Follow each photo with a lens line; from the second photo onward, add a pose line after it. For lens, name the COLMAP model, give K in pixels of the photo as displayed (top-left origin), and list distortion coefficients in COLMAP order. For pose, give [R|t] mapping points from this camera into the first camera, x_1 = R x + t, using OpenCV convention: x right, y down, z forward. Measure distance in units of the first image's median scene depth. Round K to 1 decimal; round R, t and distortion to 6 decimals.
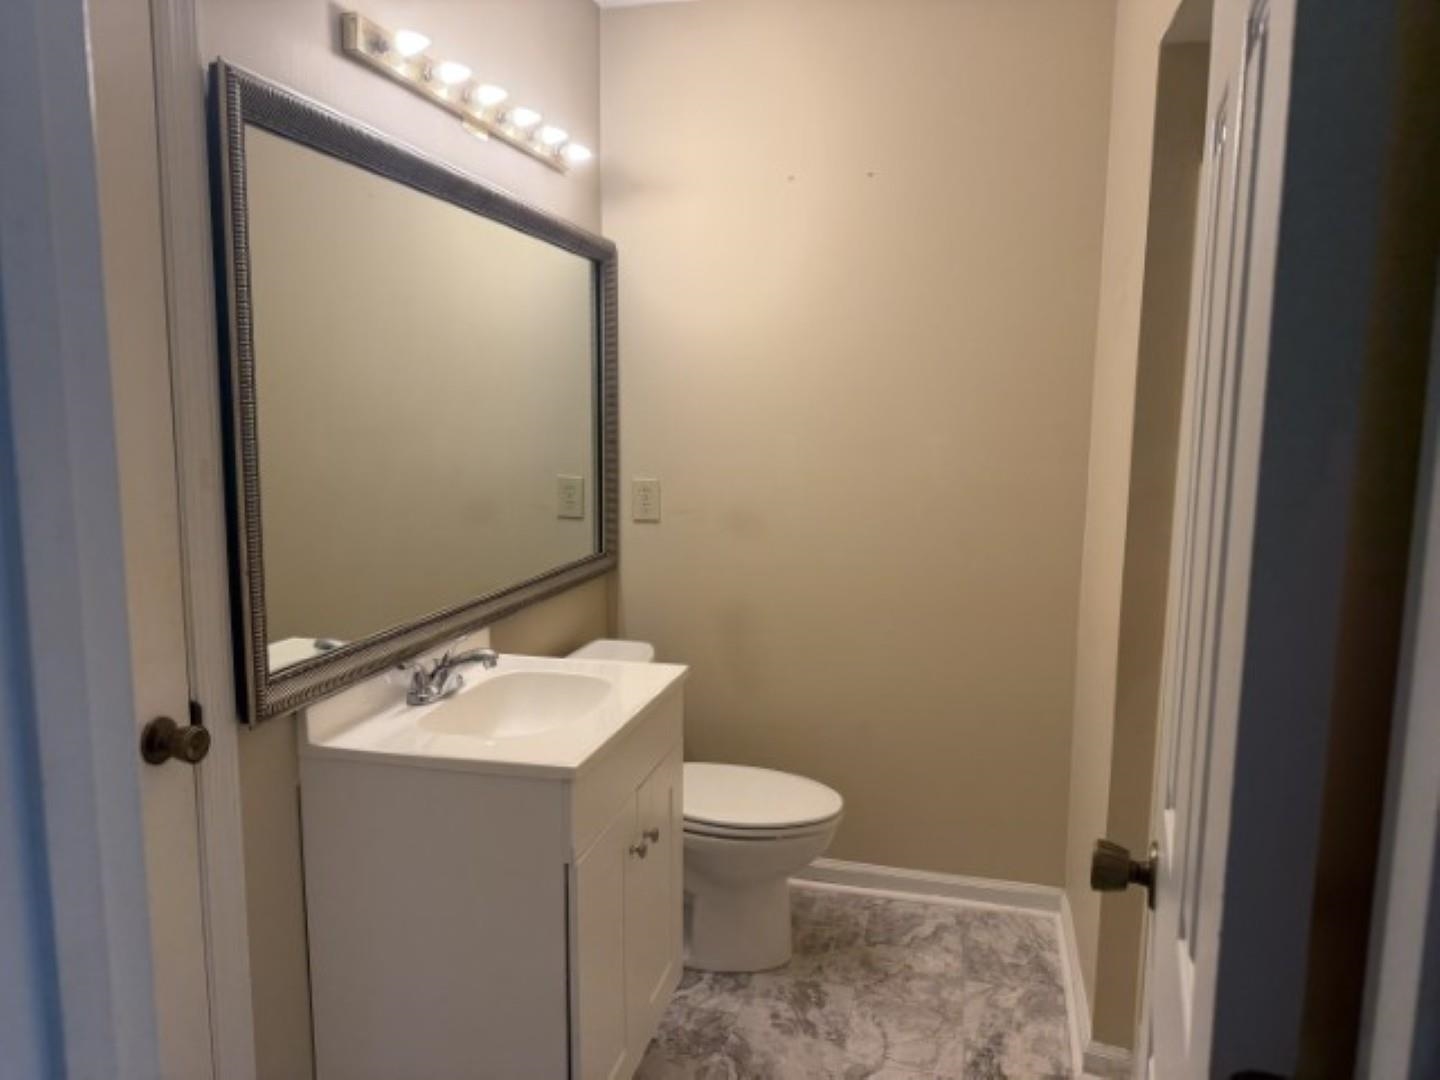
lens RADIAL K [[1035.2, 0, 717.3], [0, 1035.2, 547.4], [0, 0, 1]] dist [0.001605, -0.008147]
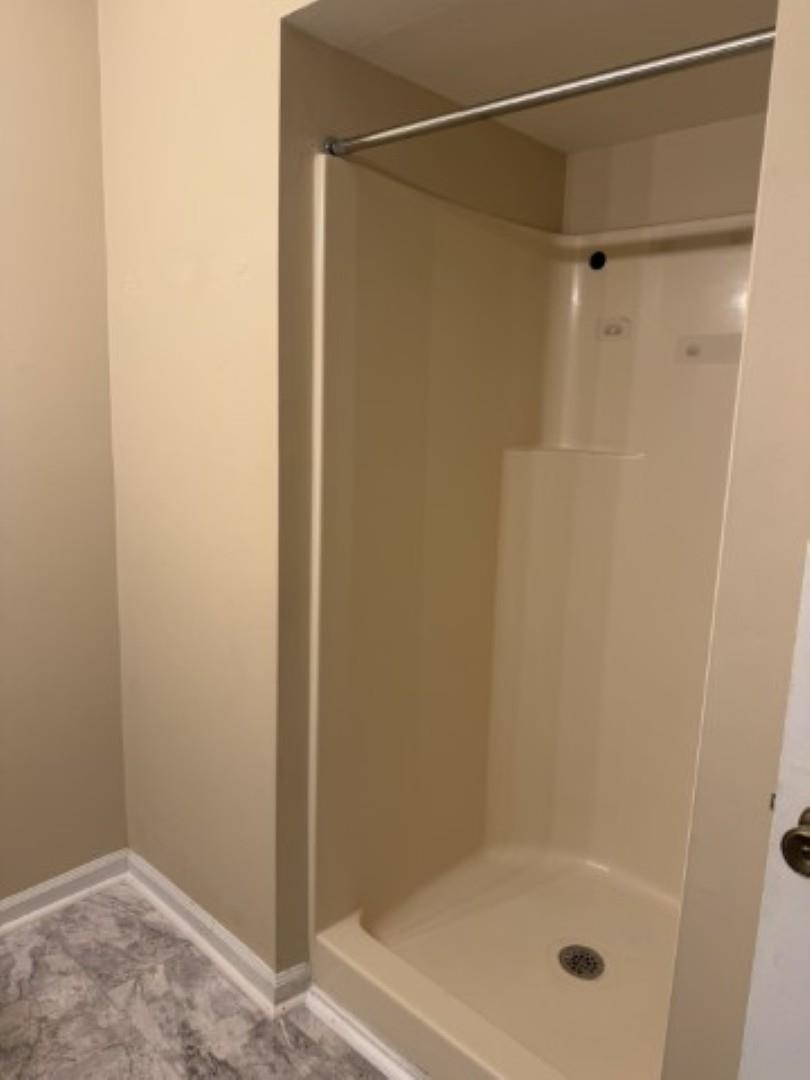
lens RADIAL K [[776.4, 0, 399.3], [0, 776.4, 536.2], [0, 0, 1]] dist [0.001605, -0.008147]
pose [[0.482114, -0.144533, 0.864104, -0.194325], [0.093580, 0.989151, 0.113237, -0.051729], [-0.871096, 0.026269, 0.490409, 0.436990]]
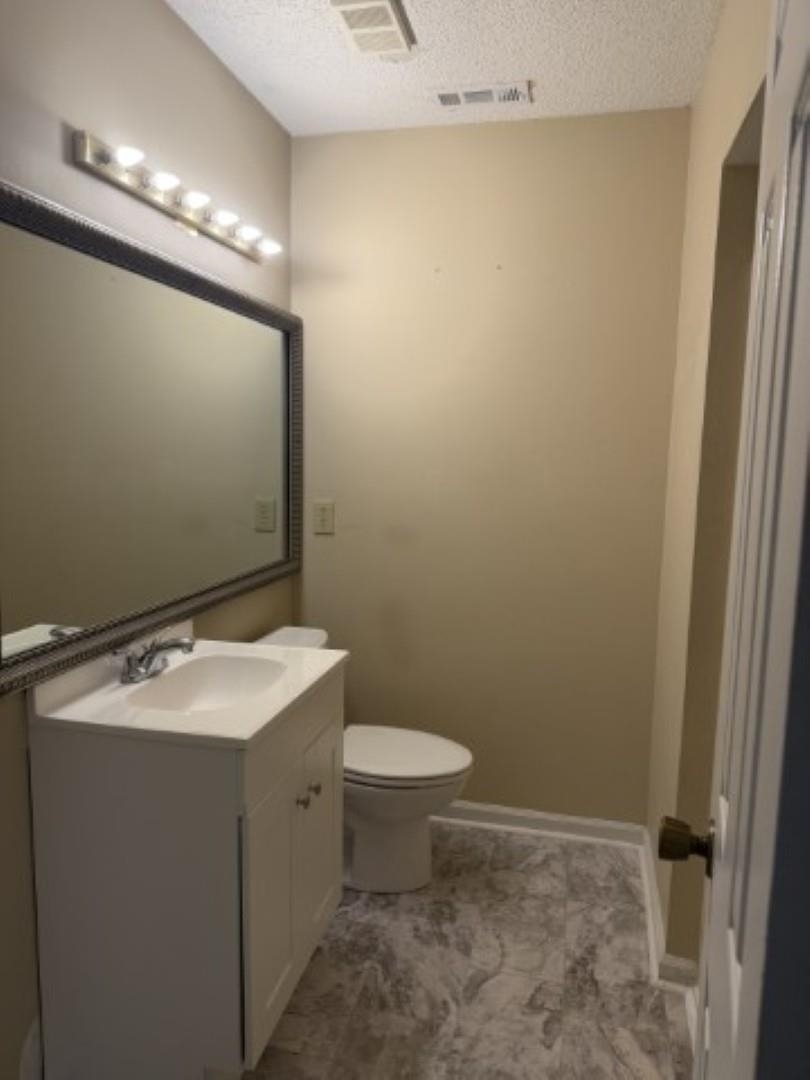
lens RADIAL K [[776.4, 0, 399.8], [0, 776.4, 535.8], [0, 0, 1]] dist [0.001605, -0.008147]
pose [[0.999905, 0.011542, 0.007531, 0.023557], [-0.011417, 0.999801, -0.016338, -0.011002], [-0.007718, 0.016251, 0.999838, 0.046246]]
